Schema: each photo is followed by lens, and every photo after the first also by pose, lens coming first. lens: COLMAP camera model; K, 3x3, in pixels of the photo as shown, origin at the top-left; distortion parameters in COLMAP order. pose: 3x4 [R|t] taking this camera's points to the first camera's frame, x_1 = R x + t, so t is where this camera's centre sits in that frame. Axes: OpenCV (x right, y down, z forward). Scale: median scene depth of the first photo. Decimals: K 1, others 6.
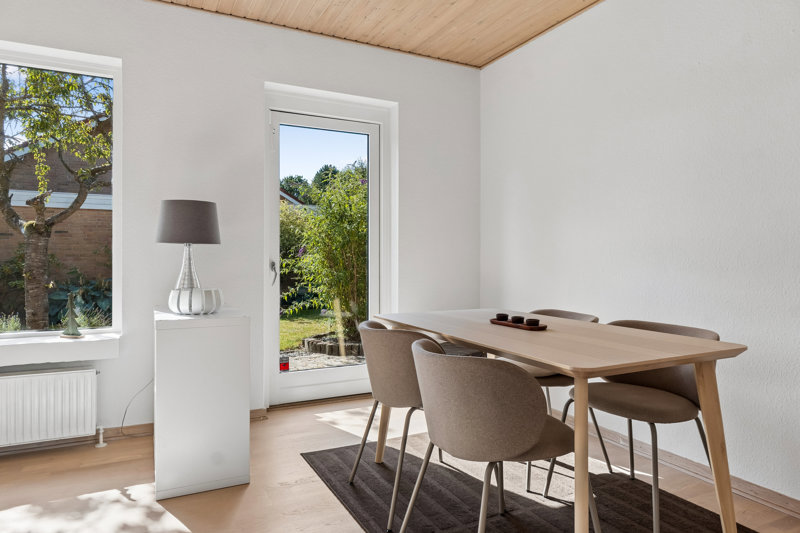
lens RADIAL K [[502.4, 0, 400.0], [0, 502.4, 266.5], [0, 0, 1]] dist [-0.004623, -0.003431]
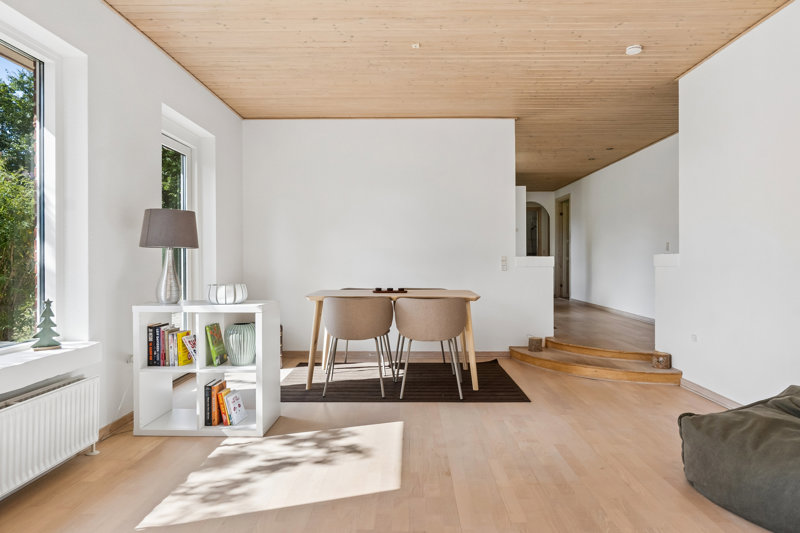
lens RADIAL K [[494.1, 0, 400.0], [0, 494.1, 266.5], [0, 0, 1]] dist [-0.001223, -0.000164]
pose [[0.472672, -0.015681, 0.881099, -1.418008], [0.023147, 0.999718, 0.005374, 0.003573], [-0.880934, 0.017855, 0.472902, 0.022812]]
